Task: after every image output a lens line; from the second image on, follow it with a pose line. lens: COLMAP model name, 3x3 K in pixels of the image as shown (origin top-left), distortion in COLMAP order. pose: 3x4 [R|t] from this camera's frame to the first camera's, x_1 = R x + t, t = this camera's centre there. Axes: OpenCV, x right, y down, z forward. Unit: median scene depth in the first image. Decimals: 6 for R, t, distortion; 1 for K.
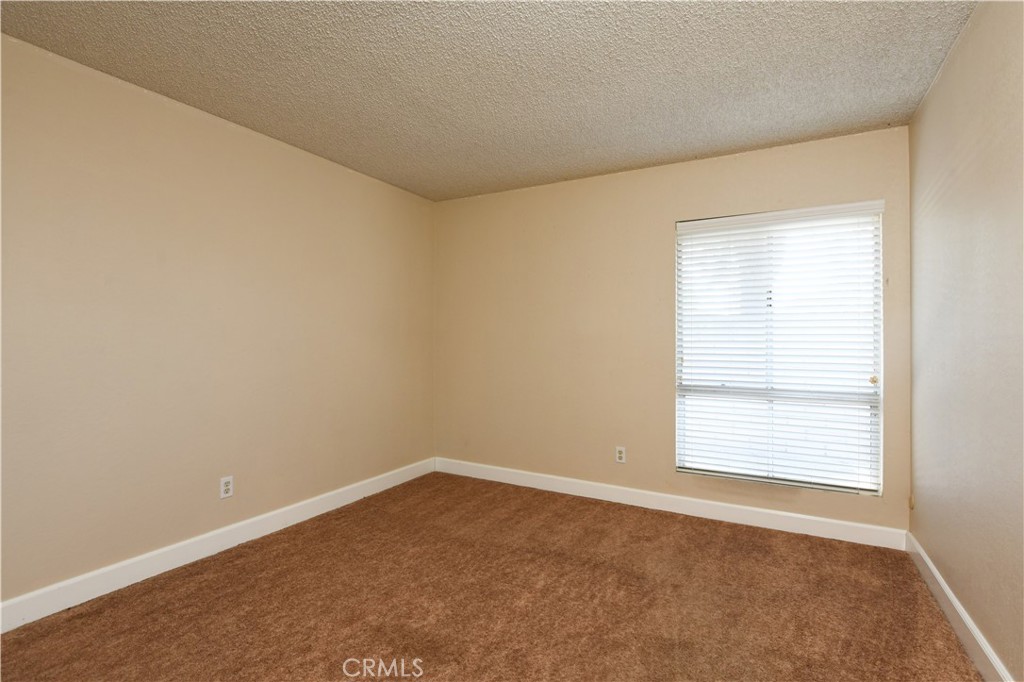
lens RADIAL K [[484.6, 0, 509.9], [0, 484.6, 336.2], [0, 0, 1]] dist [-0.013093, 0.000502]
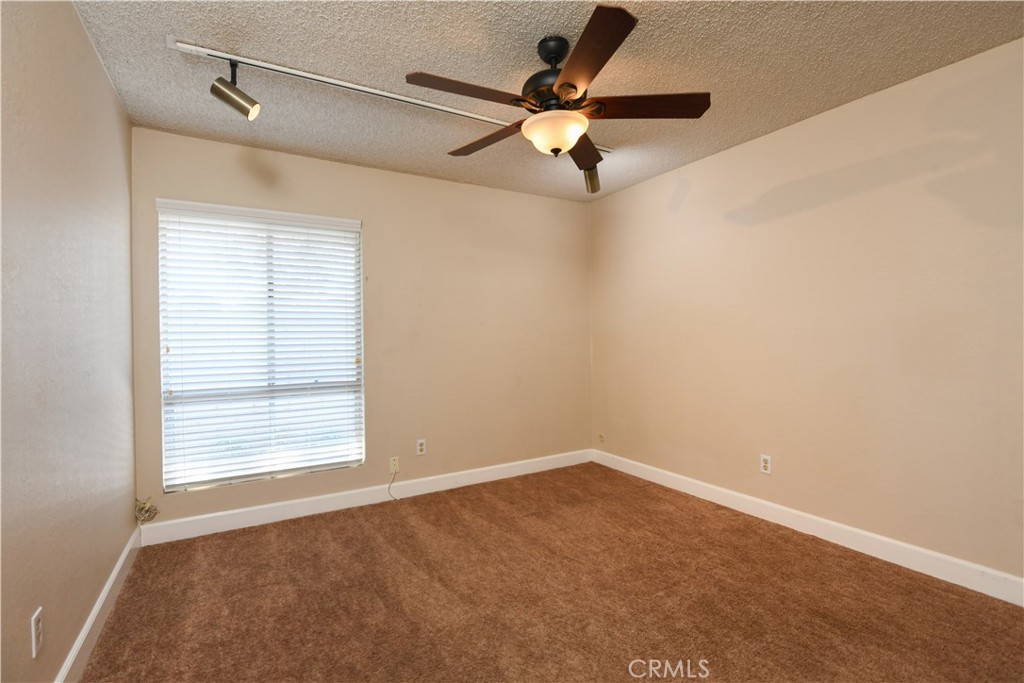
lens RADIAL K [[484.6, 0, 509.9], [0, 484.6, 336.7], [0, 0, 1]] dist [-0.013093, 0.000502]
pose [[0.501474, -0.013720, 0.865064, -0.105335], [0.008040, 0.999905, 0.011198, -0.000710], [-0.865136, 0.001340, 0.501536, 0.056982]]
